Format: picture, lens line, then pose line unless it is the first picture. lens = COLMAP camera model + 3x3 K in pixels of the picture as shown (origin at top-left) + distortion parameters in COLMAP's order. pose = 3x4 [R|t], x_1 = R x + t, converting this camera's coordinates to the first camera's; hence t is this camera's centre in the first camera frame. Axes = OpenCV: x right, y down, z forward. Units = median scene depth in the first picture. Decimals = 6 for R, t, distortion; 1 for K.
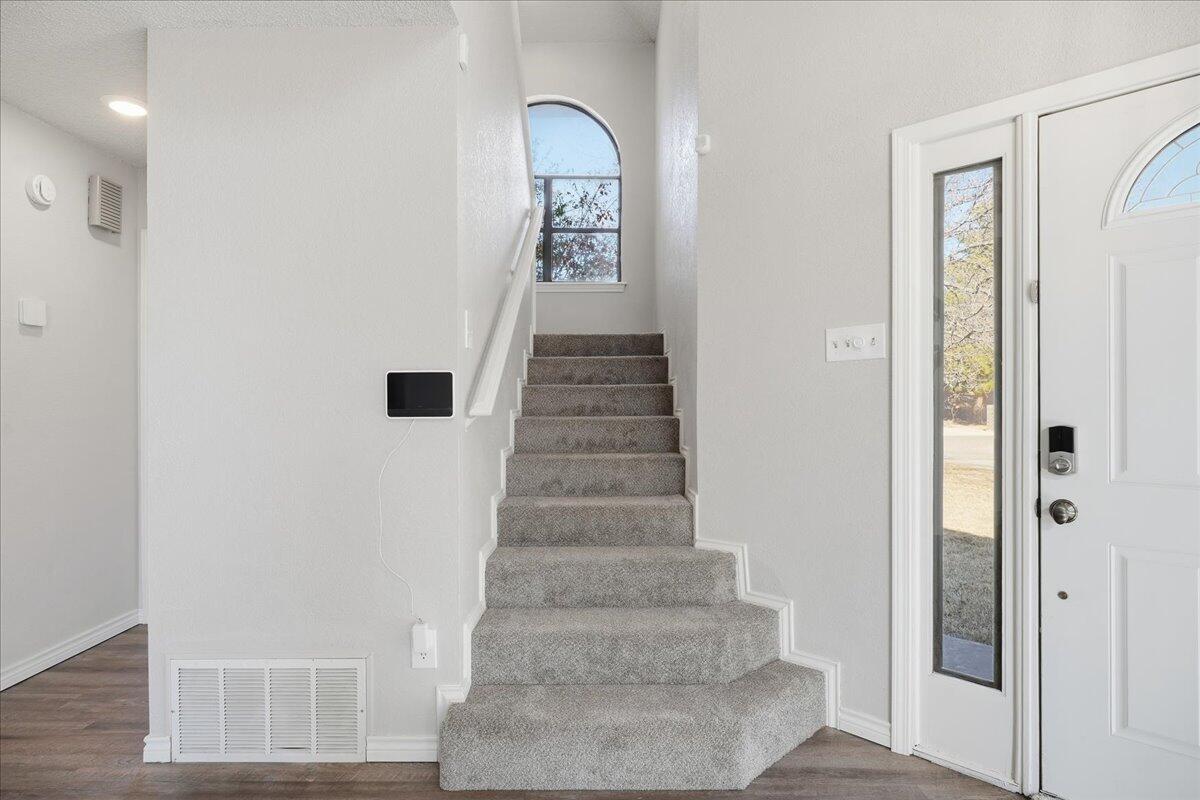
lens RADIAL K [[660.4, 0, 598.5], [0, 660.4, 403.5], [0, 0, 1]] dist [-0.000801, 0.000368]
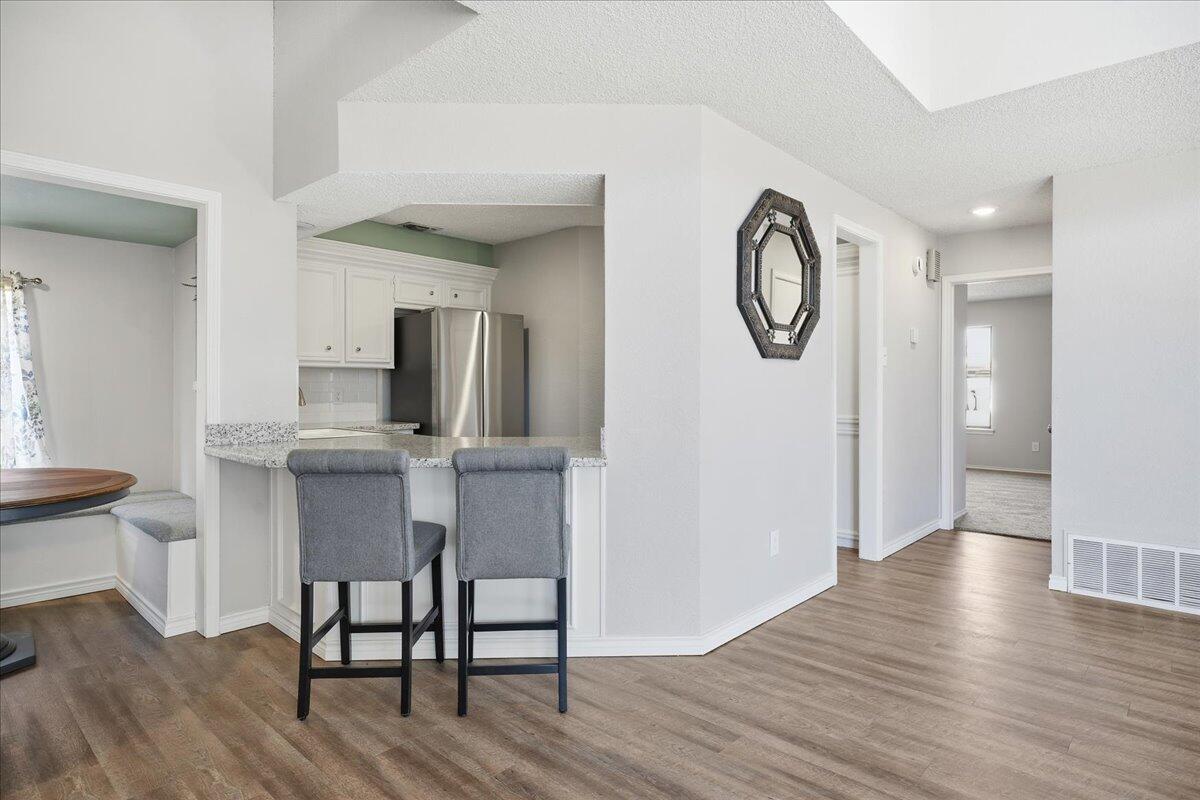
lens RADIAL K [[660.4, 0, 598.5], [0, 660.4, 403.5], [0, 0, 1]] dist [-0.000801, 0.000368]
pose [[0.732582, 0.017097, -0.680464, -0.360711], [-0.004857, 0.999790, 0.019891, 0.011266], [0.680661, -0.011267, 0.732512, -1.100966]]
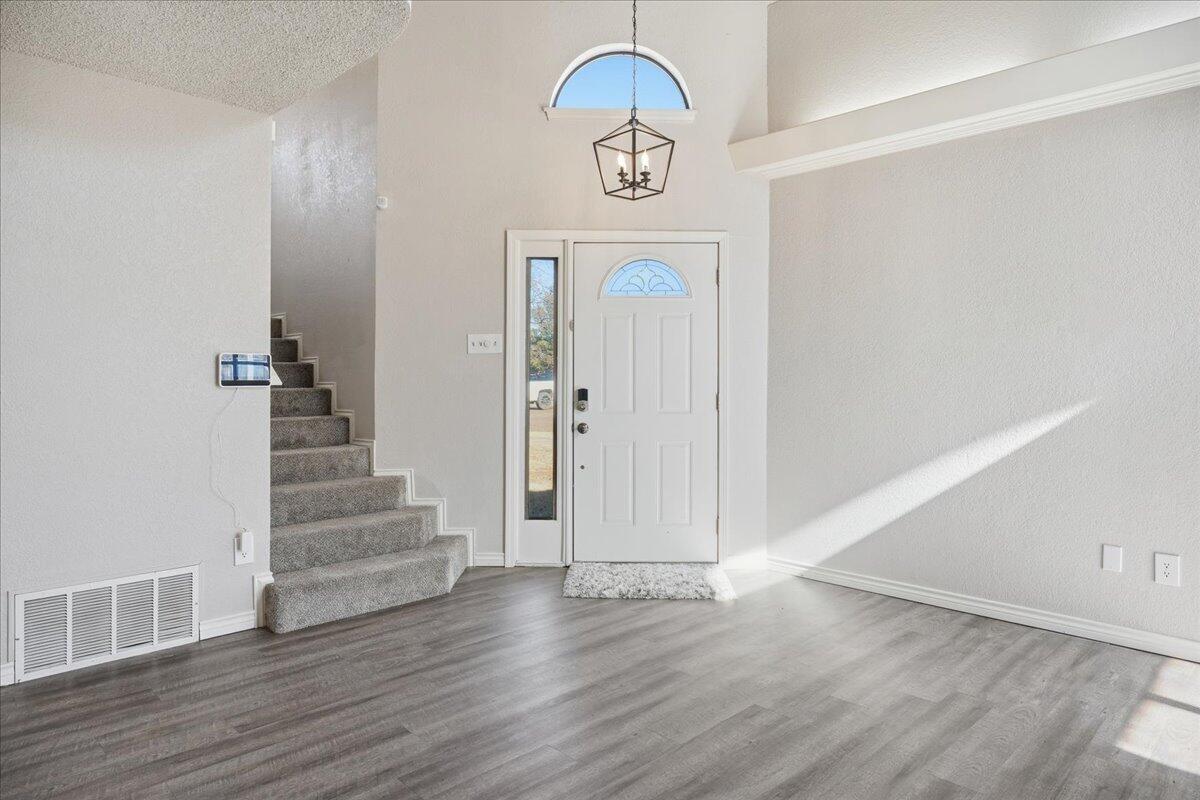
lens RADIAL K [[723.8, 0, 598.7], [0, 723.8, 381.0], [0, 0, 1]] dist [-0.003946, 0.002841]
pose [[0.711071, 0.000667, 0.703120, -0.785163], [-0.001658, 0.999998, 0.000727, 0.006382], [-0.703118, -0.001682, 0.711071, -0.611050]]
